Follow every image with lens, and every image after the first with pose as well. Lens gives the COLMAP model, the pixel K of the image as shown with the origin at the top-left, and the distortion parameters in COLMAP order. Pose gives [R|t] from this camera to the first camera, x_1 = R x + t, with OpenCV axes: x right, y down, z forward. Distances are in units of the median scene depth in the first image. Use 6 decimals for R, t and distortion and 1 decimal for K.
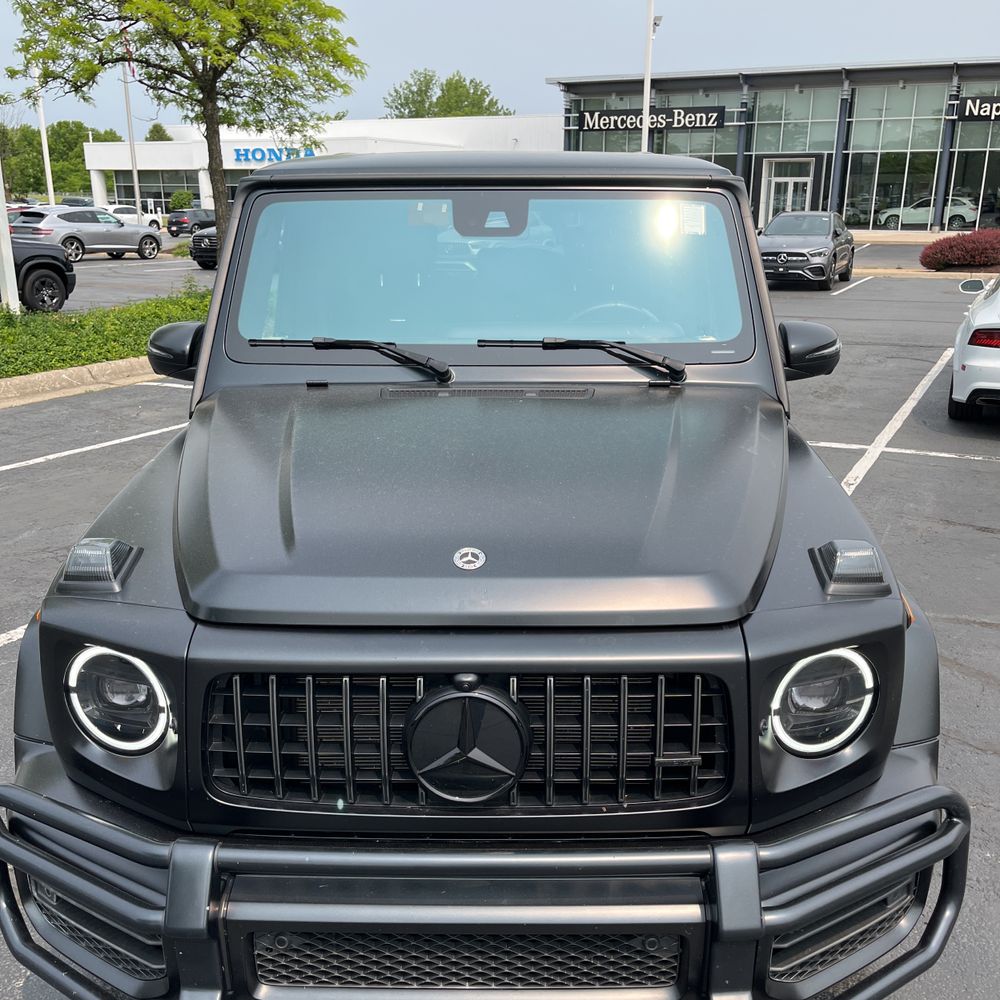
lens RADIAL K [[1013.3, 0, 505.9], [0, 1013.3, 499.9], [0, 0, 1]] dist [0.022033, 0.000000]
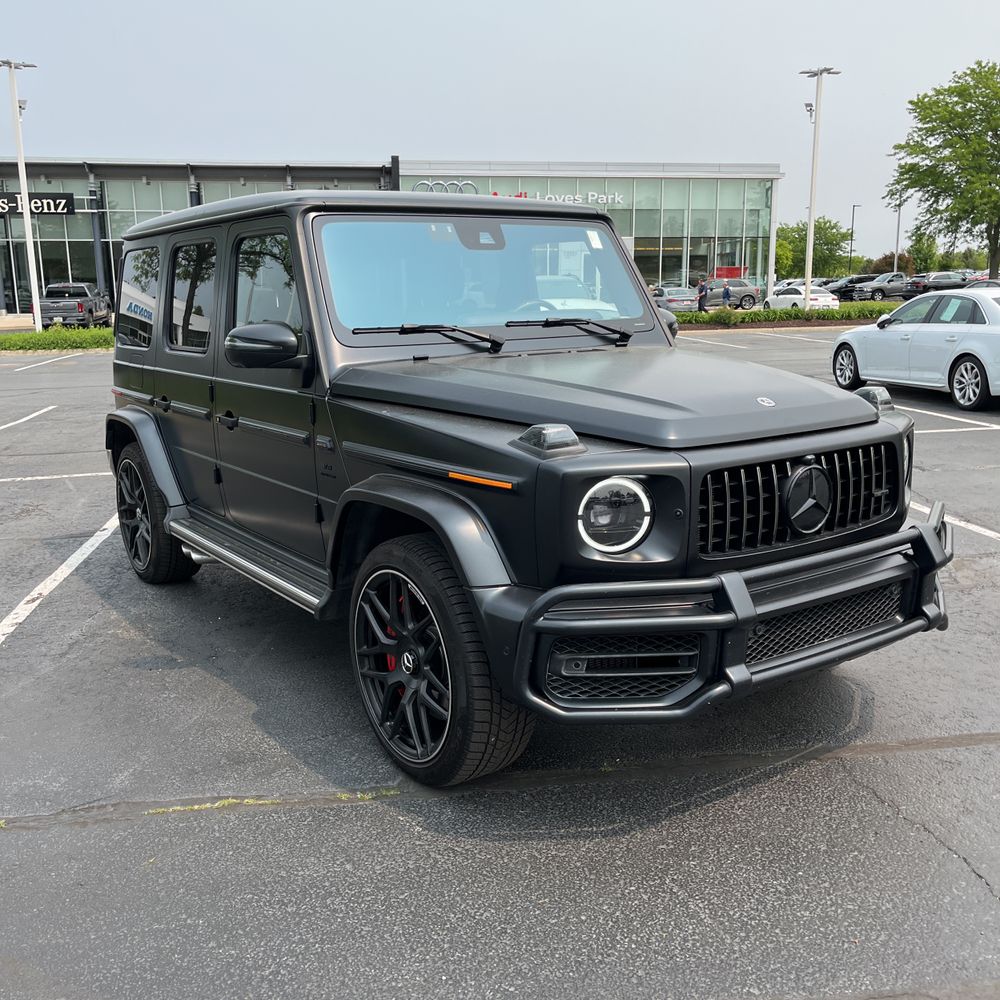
lens RADIAL K [[1013.3, 0, 497.3], [0, 1013.3, 478.8], [0, 0, 1]] dist [0.022033, 0.000000]
pose [[0.817150, -0.122297, 0.563302, -0.423486], [0.178970, 0.982767, -0.046256, 0.056572], [-0.547937, 0.138612, 0.824955, -0.045212]]
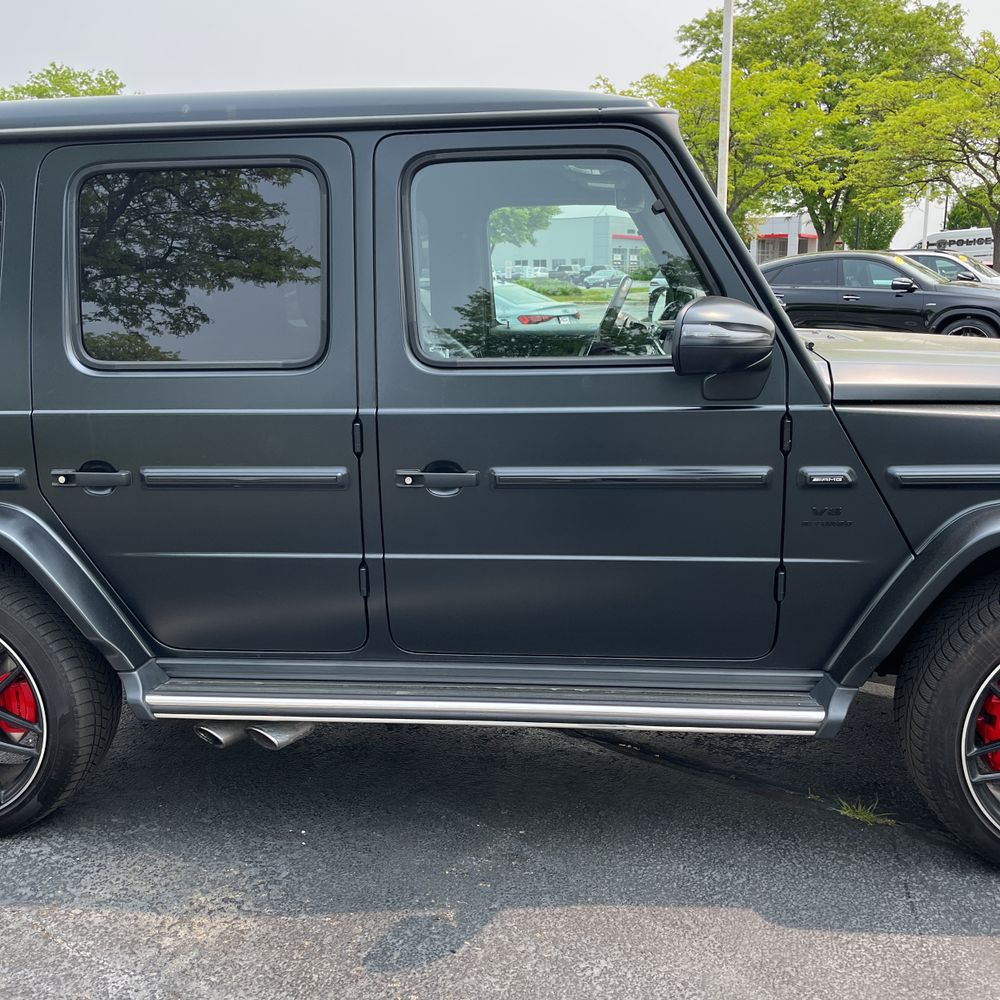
lens RADIAL K [[1013.3, 0, 491.8], [0, 1013.3, 500.6], [0, 0, 1]] dist [0.022033, 0.000000]
pose [[0.108740, -0.217055, 0.970084, -0.574592], [0.293646, 0.939336, 0.177259, -0.115307], [-0.949709, 0.265586, 0.165881, 0.579532]]
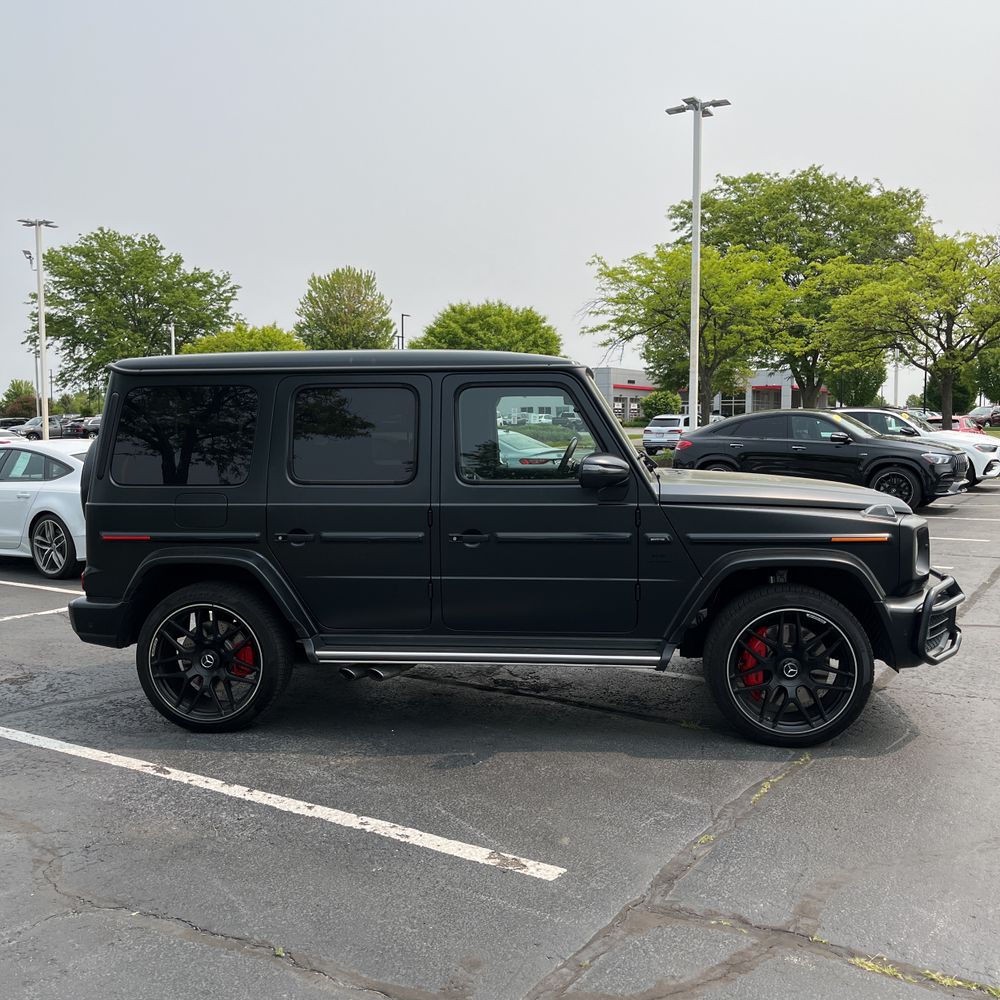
lens RADIAL K [[1013.3, 0, 493.4], [0, 1013.3, 483.6], [0, 0, 1]] dist [0.022033, 0.000000]
pose [[0.114128, -0.063104, 0.991460, -1.013223], [0.281986, 0.958993, 0.028578, -0.118614], [-0.952606, 0.276317, 0.127242, 0.526934]]
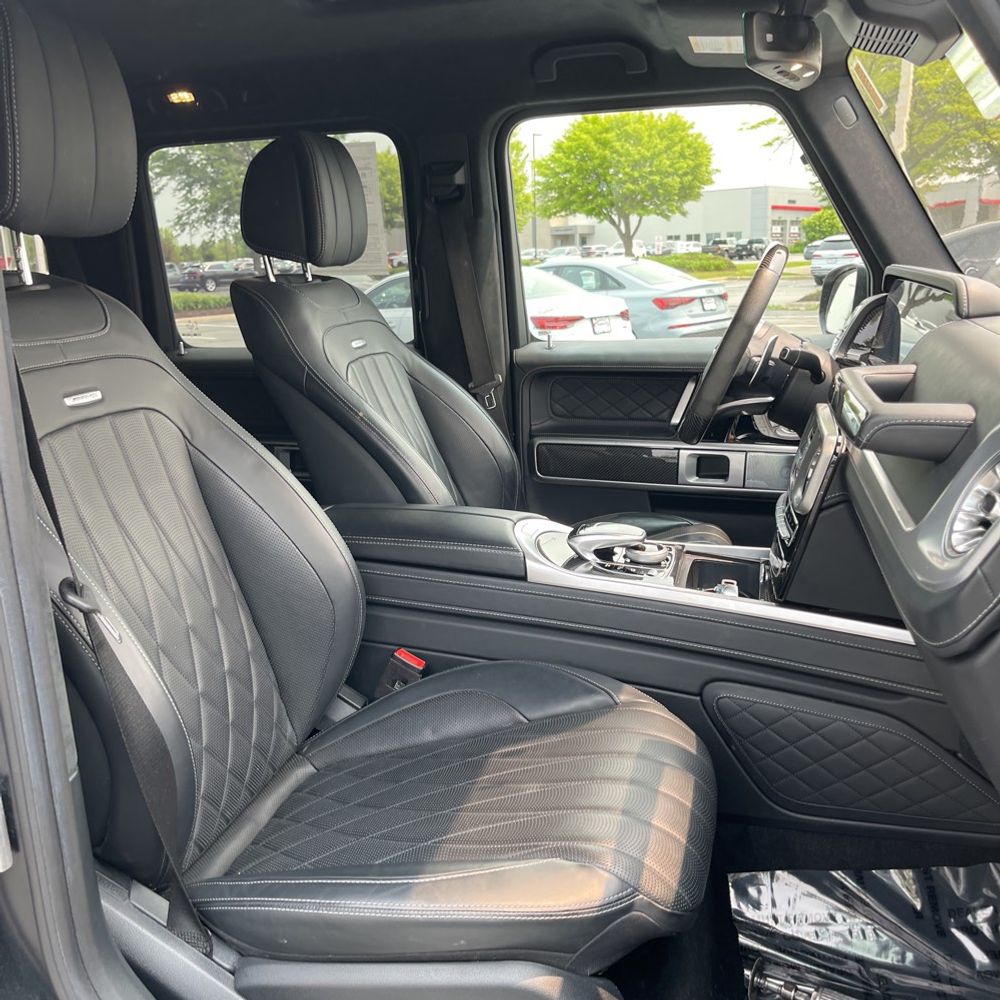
lens RADIAL K [[1013.3, 0, 503.2], [0, 1013.3, 504.9], [0, 0, 1]] dist [0.022033, 0.000000]
pose [[0.241640, -0.238888, 0.940501, -0.234464], [0.308025, 0.937979, 0.159108, -0.110611], [-0.920180, 0.251251, 0.300237, 0.570665]]
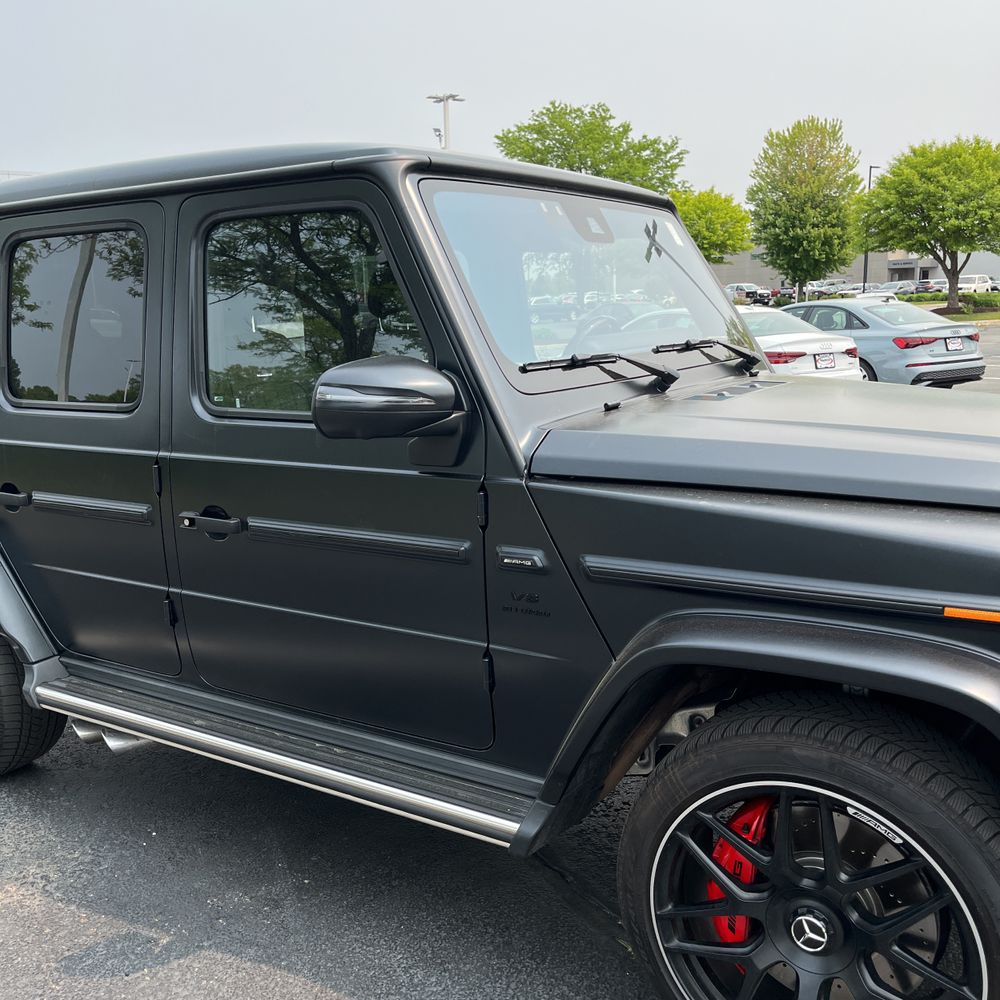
lens RADIAL K [[1013.3, 0, 491.4], [0, 1013.3, 499.5], [0, 0, 1]] dist [0.022033, 0.000000]
pose [[0.540850, -0.176528, 0.822386, -0.459759], [0.263831, 0.963990, 0.033412, -0.047302], [-0.798670, 0.198900, 0.567948, 0.315162]]
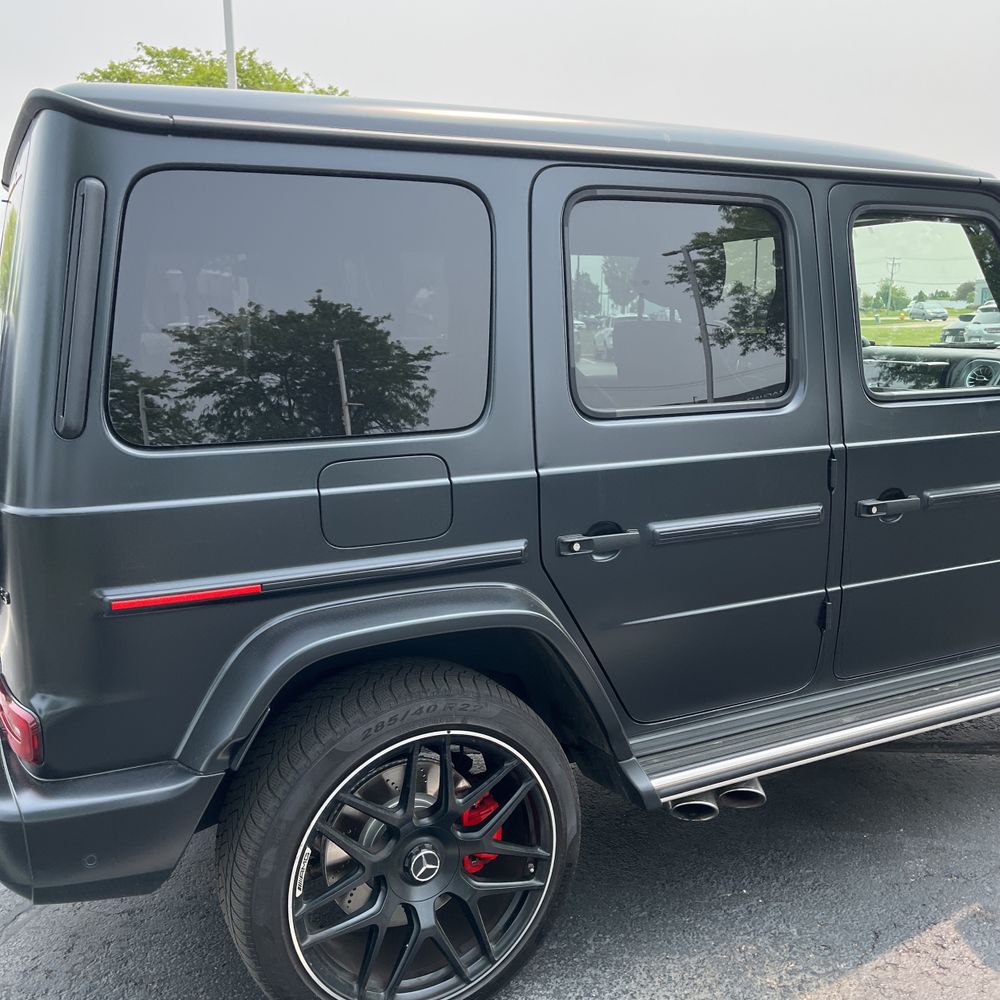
lens RADIAL K [[1013.3, 0, 502.9], [0, 1013.3, 498.0], [0, 0, 1]] dist [0.022033, 0.000000]
pose [[-0.468460, -0.145448, 0.871430, -0.475846], [0.251516, 0.923585, 0.289362, -0.232812], [-0.846927, 0.354733, -0.396080, 0.993552]]
